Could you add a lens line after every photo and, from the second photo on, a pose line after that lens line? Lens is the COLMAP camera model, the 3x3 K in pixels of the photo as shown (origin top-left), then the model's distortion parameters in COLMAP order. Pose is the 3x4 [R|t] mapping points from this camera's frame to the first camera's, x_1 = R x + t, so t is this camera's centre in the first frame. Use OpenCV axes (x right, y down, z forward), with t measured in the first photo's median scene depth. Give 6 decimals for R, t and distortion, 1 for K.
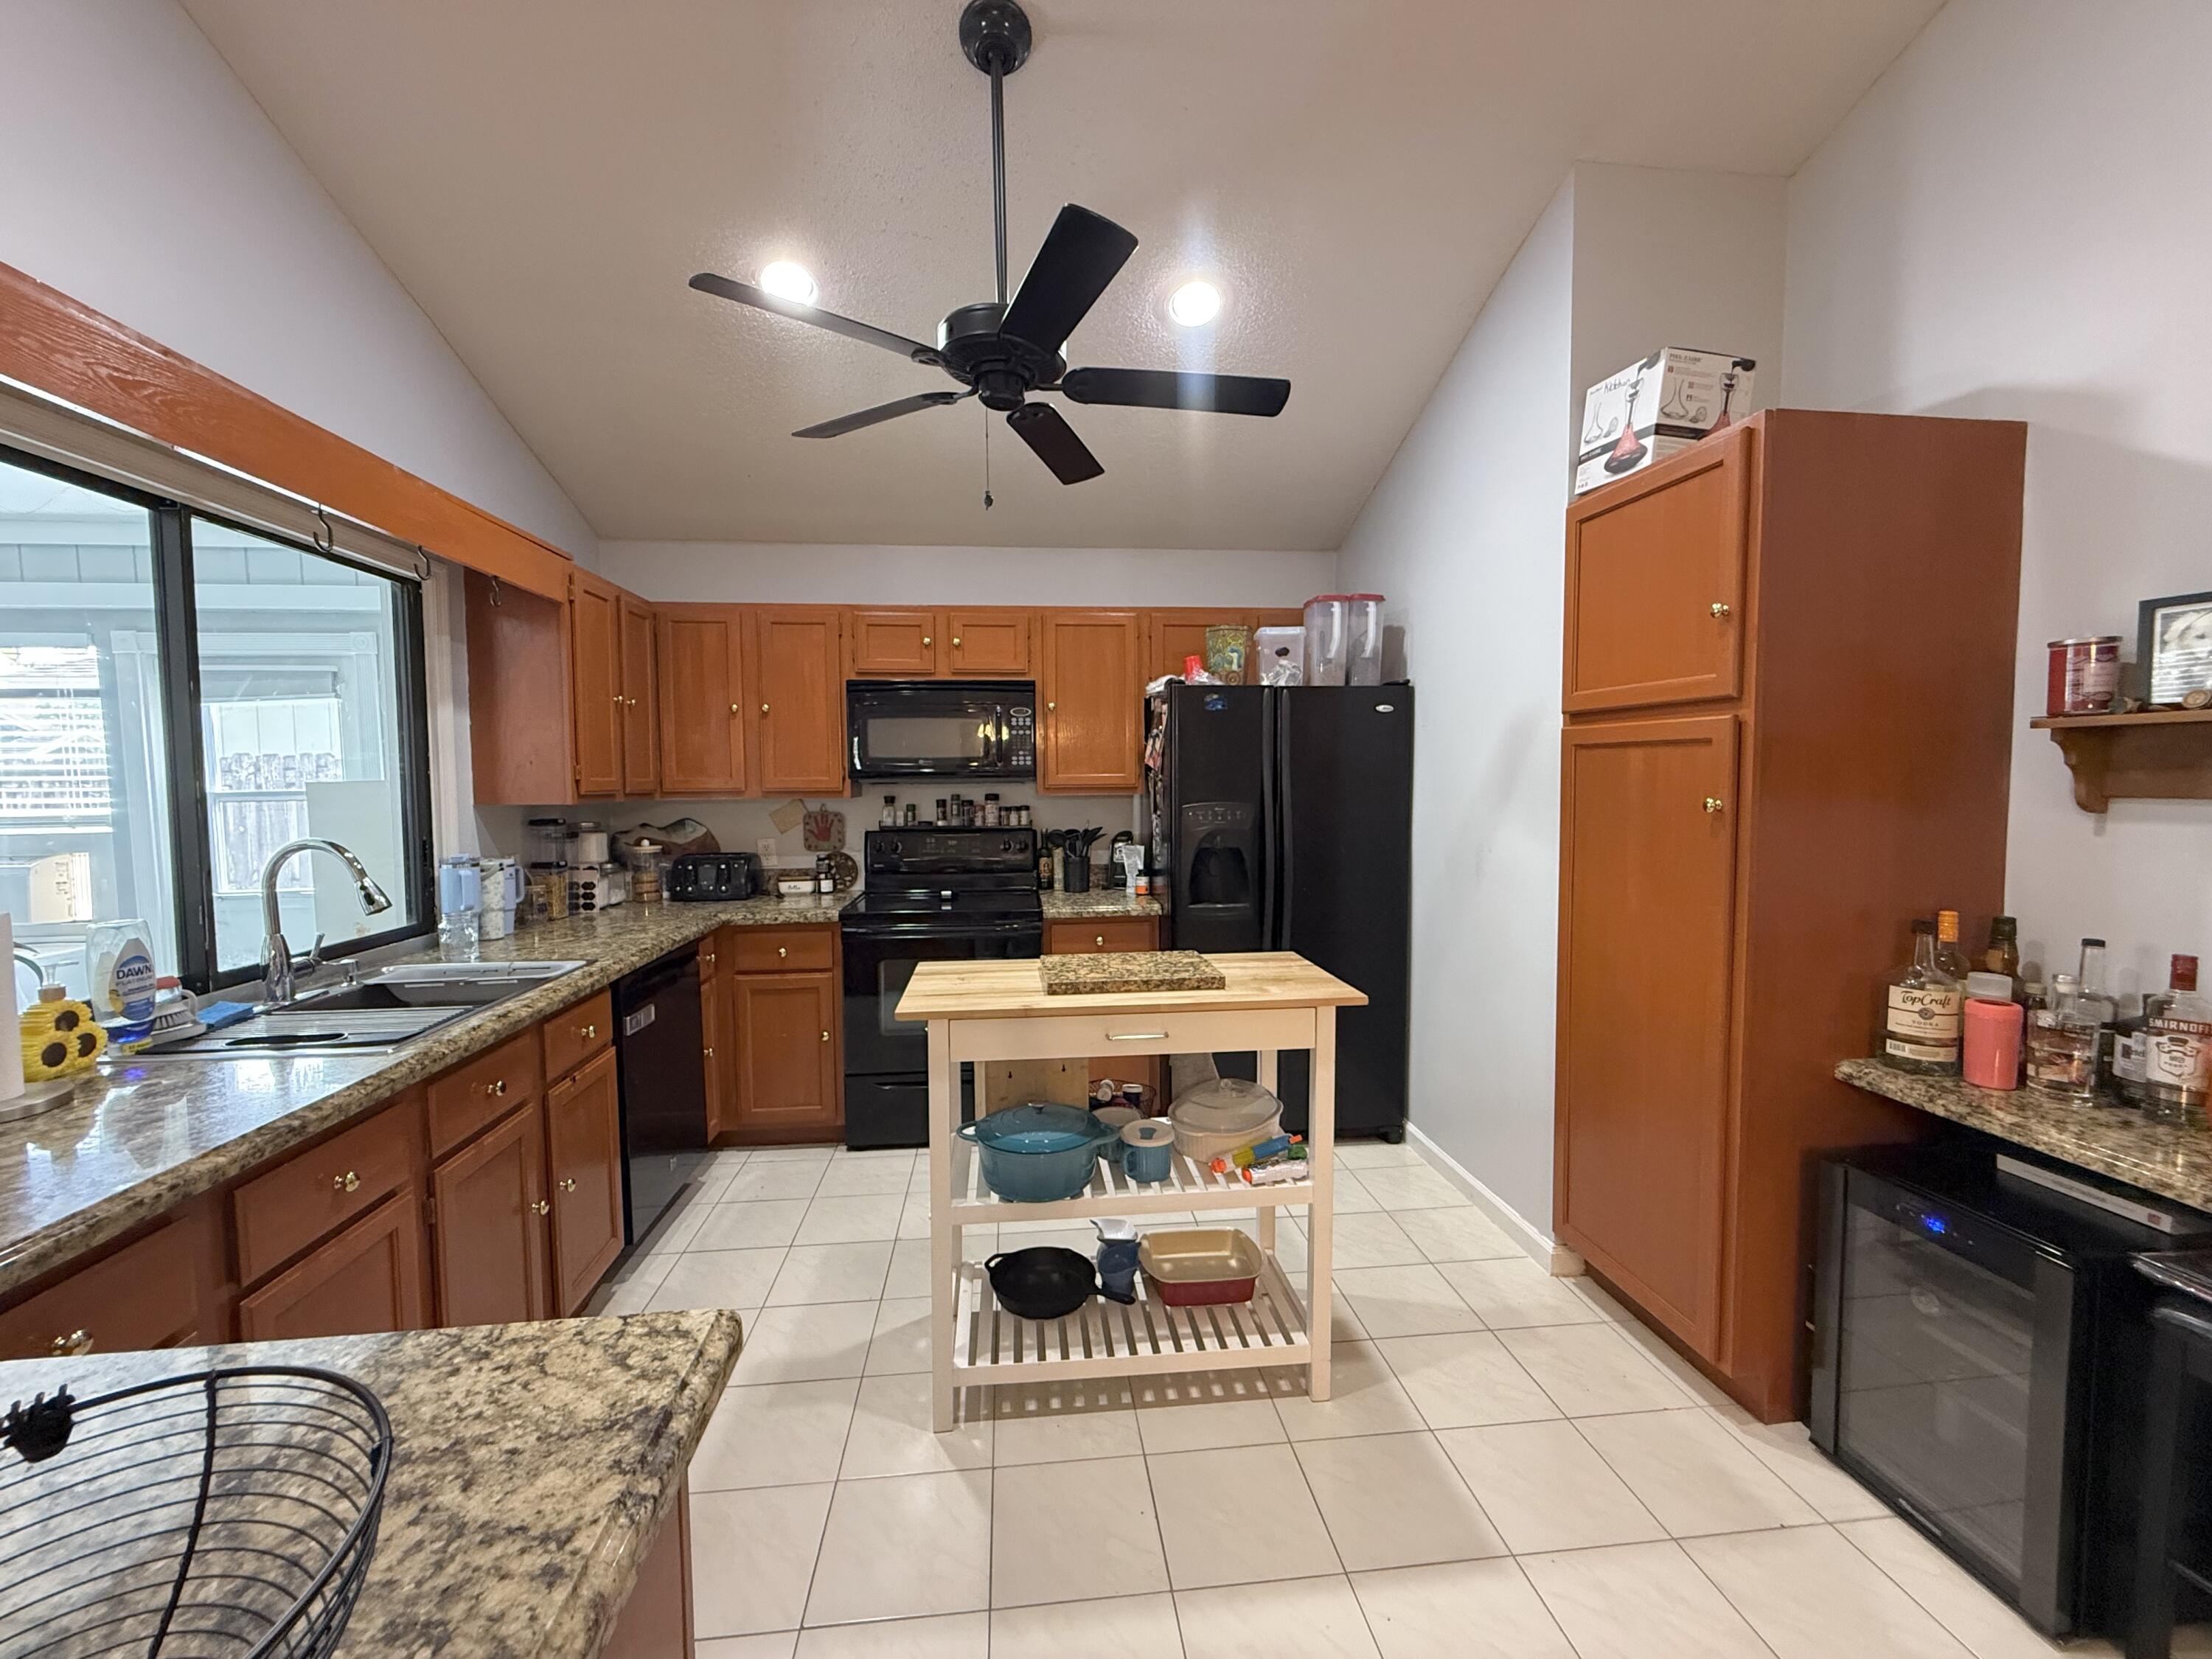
lens RADIAL K [[881.9, 0, 1097.7], [0, 881.9, 830.8], [0, 0, 1]] dist [-0.000720, -0.000060]
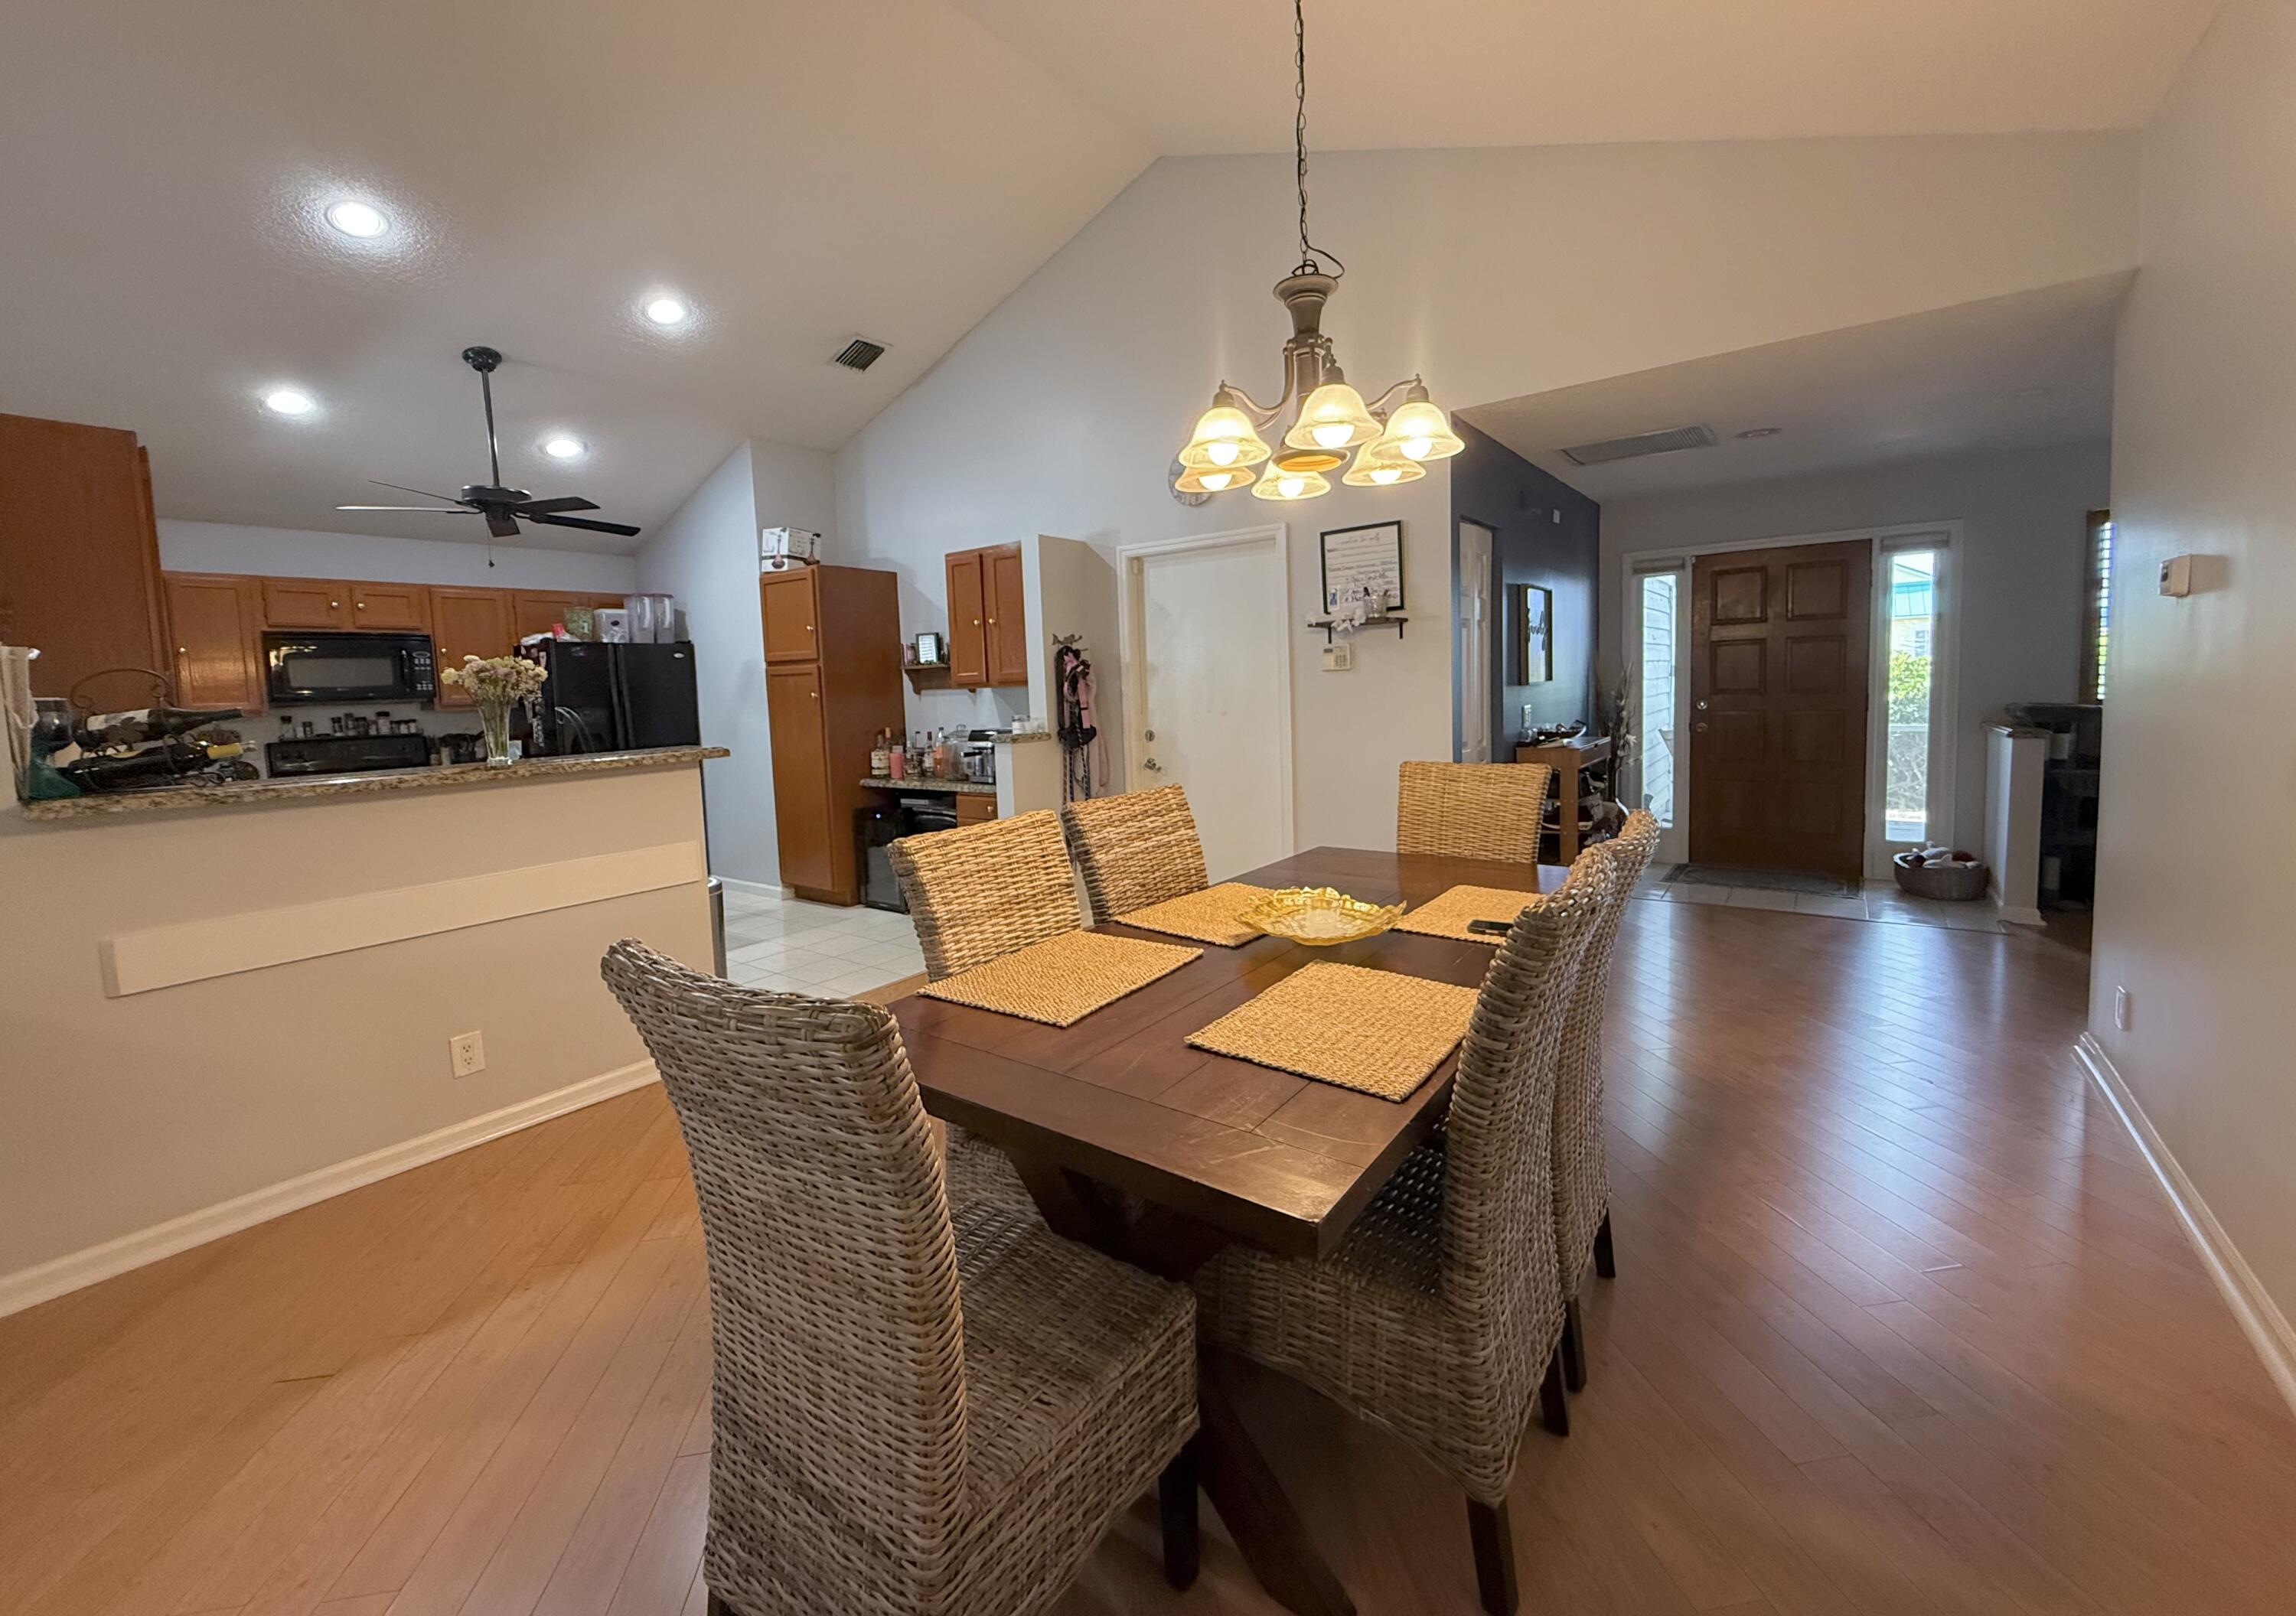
lens RADIAL K [[926.6, 0, 1141.1], [0, 926.6, 752.3], [0, 0, 1]] dist [0.006988, -0.000150]
pose [[0.680690, -0.070734, 0.729149, -0.458795], [0.076026, 0.996774, 0.025722, 0.090491], [-0.728616, 0.037925, 0.683872, -1.058588]]
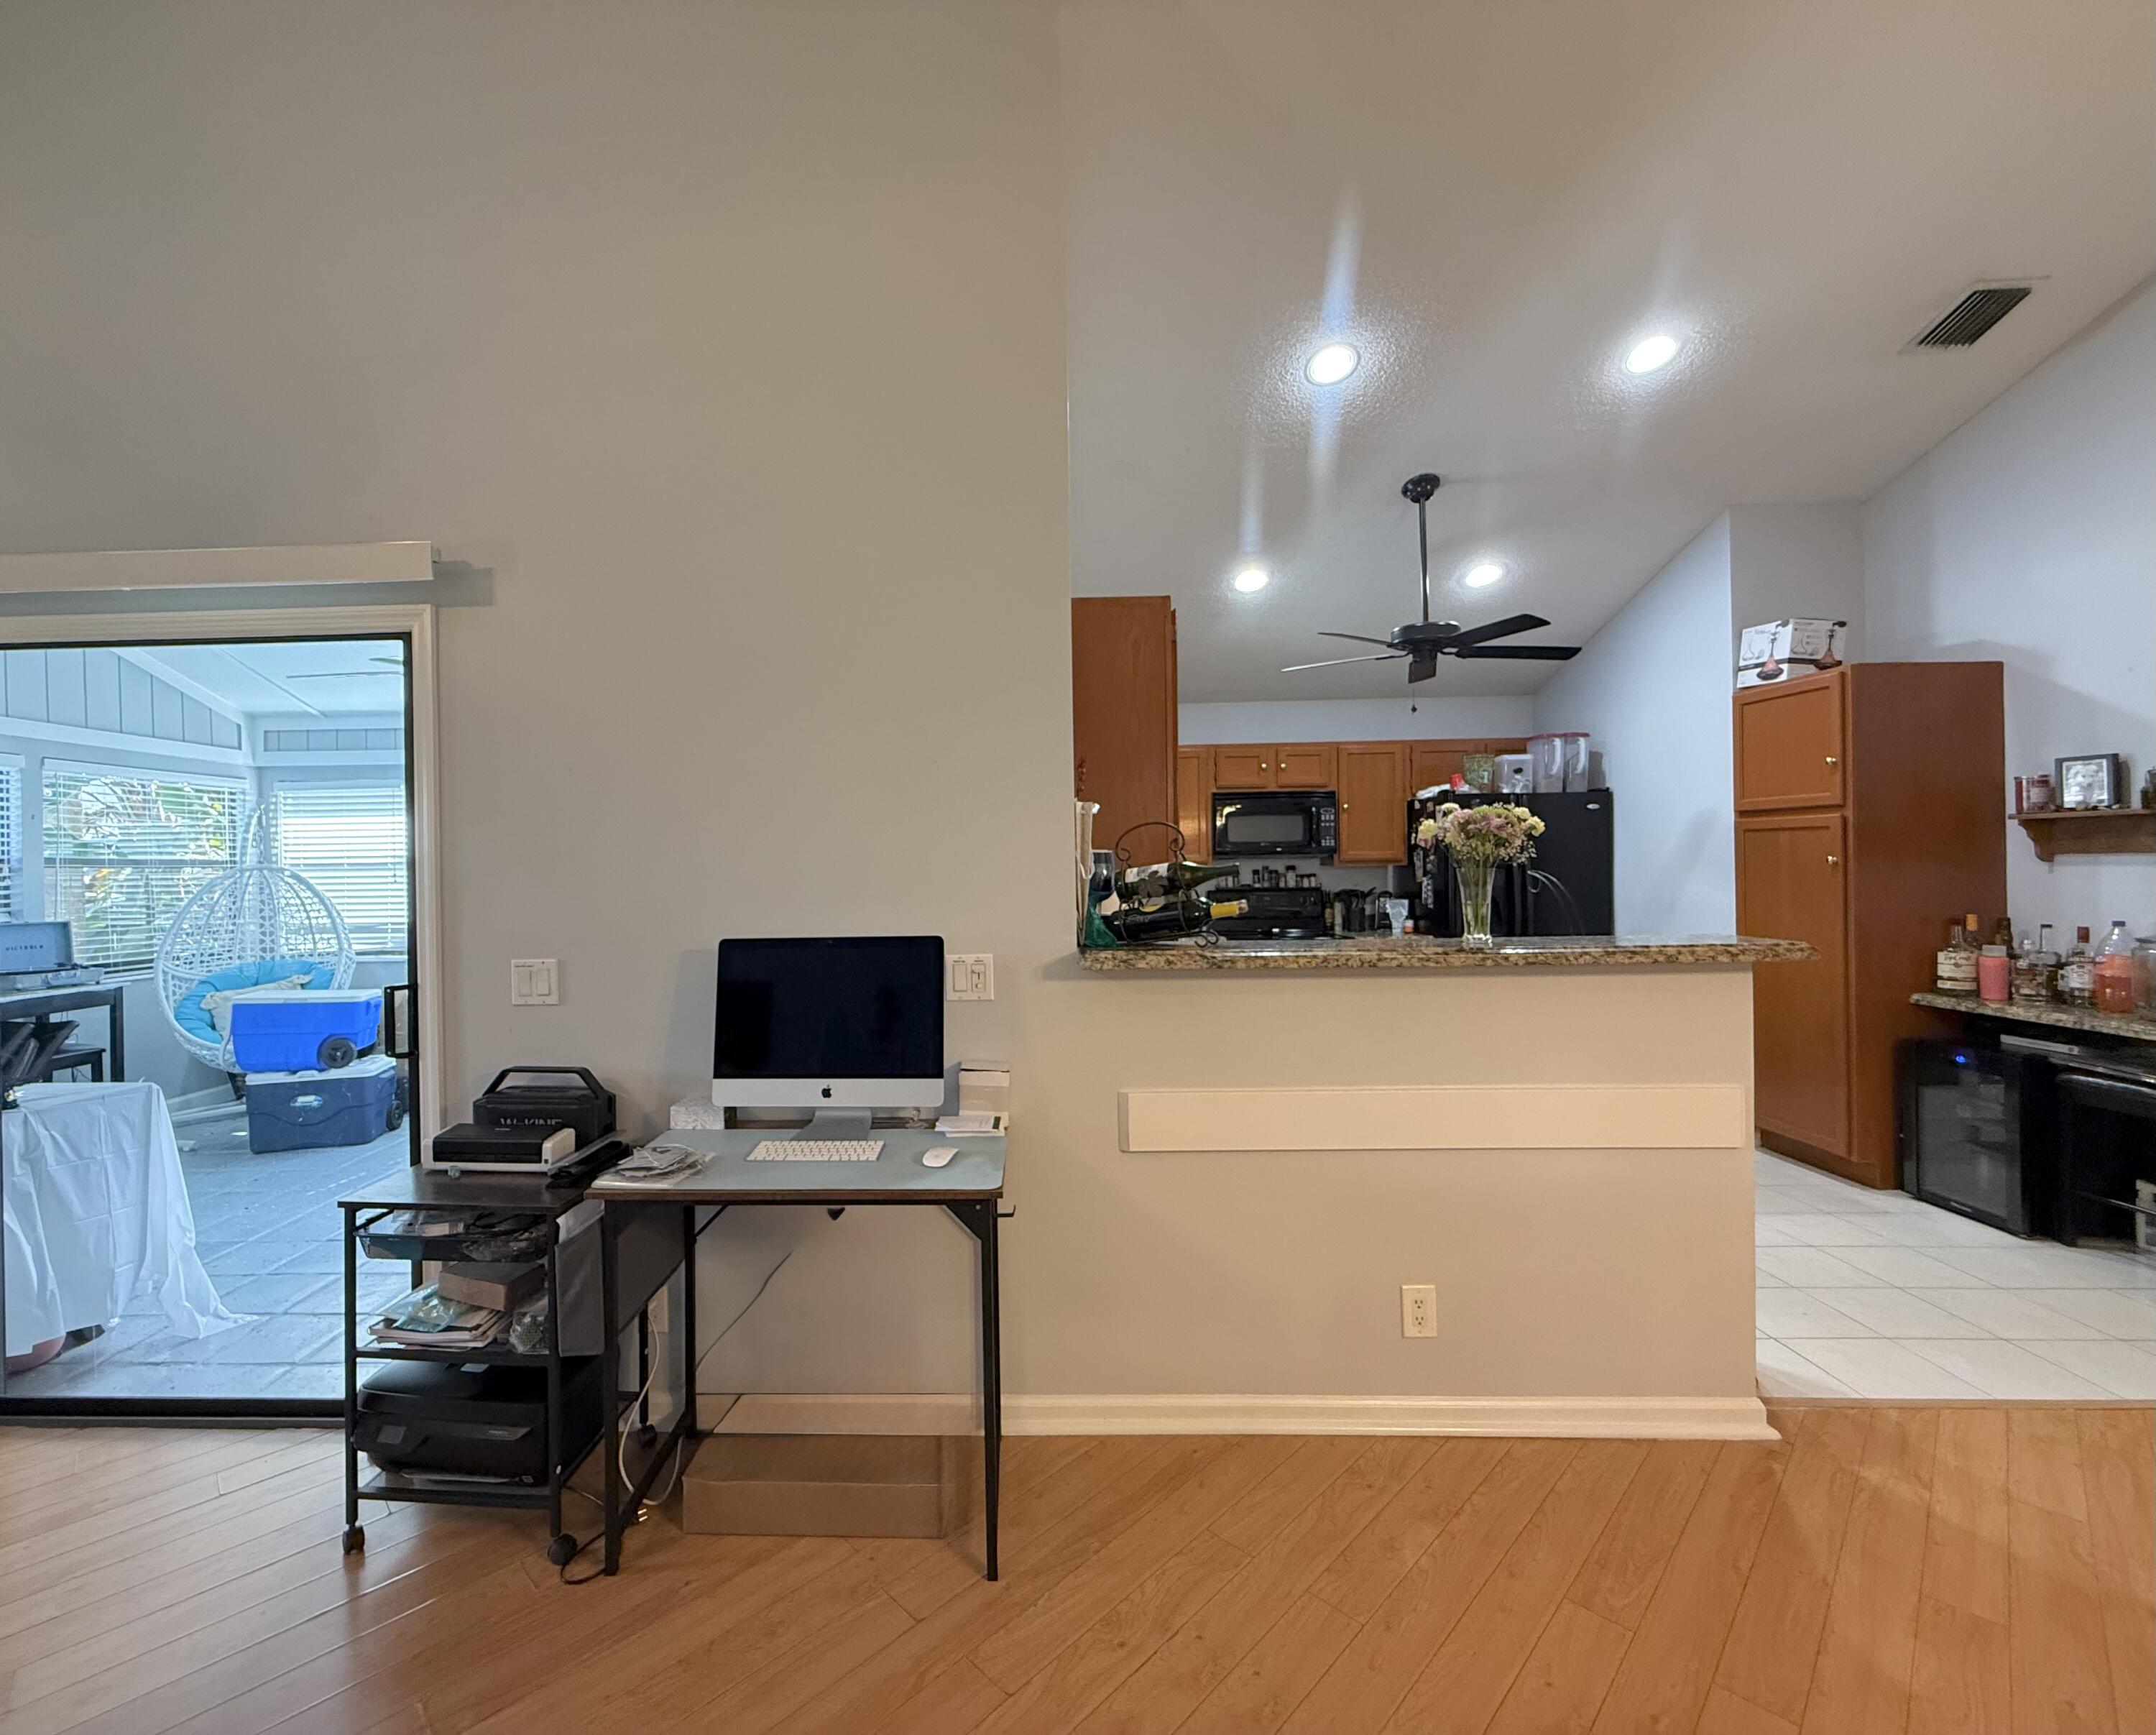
lens RADIAL K [[926.3, 0, 988.3], [0, 926.3, 869.7], [0, 0, 1]] dist [-0.000498, -0.000005]
pose [[0.990462, -0.005015, -0.137698, -0.489992], [-0.002657, 0.998456, -0.055476, 0.062334], [0.137764, 0.055313, 0.988919, -0.723417]]
